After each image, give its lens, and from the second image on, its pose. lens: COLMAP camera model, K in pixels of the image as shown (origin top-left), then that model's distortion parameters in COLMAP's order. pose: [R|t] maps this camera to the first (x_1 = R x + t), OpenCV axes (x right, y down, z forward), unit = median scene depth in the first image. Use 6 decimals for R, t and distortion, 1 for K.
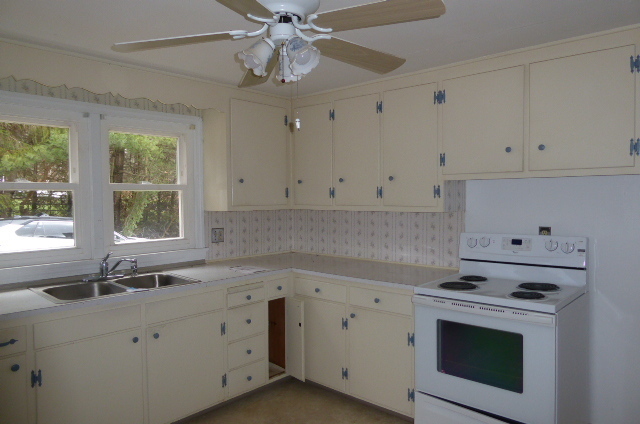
lens RADIAL K [[464.4, 0, 321.4], [0, 464.4, 212.7], [0, 0, 1]] dist [-0.012168, -0.006821]
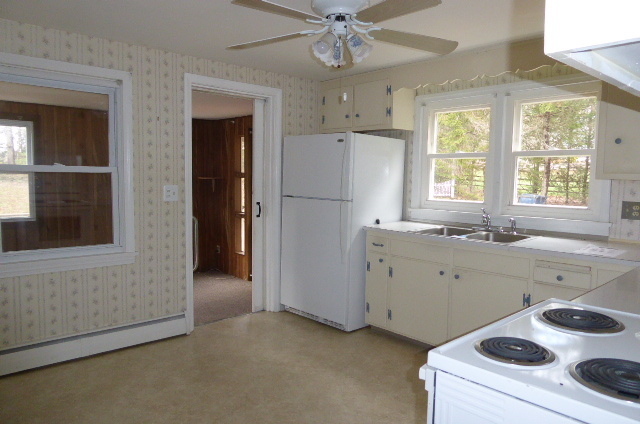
lens RADIAL K [[464.4, 0, 321.2], [0, 464.4, 212.0], [0, 0, 1]] dist [-0.012168, -0.006821]
pose [[-0.106848, 0.081021, -0.990969, 0.792002], [-0.046992, 0.995149, 0.086429, 0.009387], [0.993164, 0.055802, -0.102523, 0.698767]]
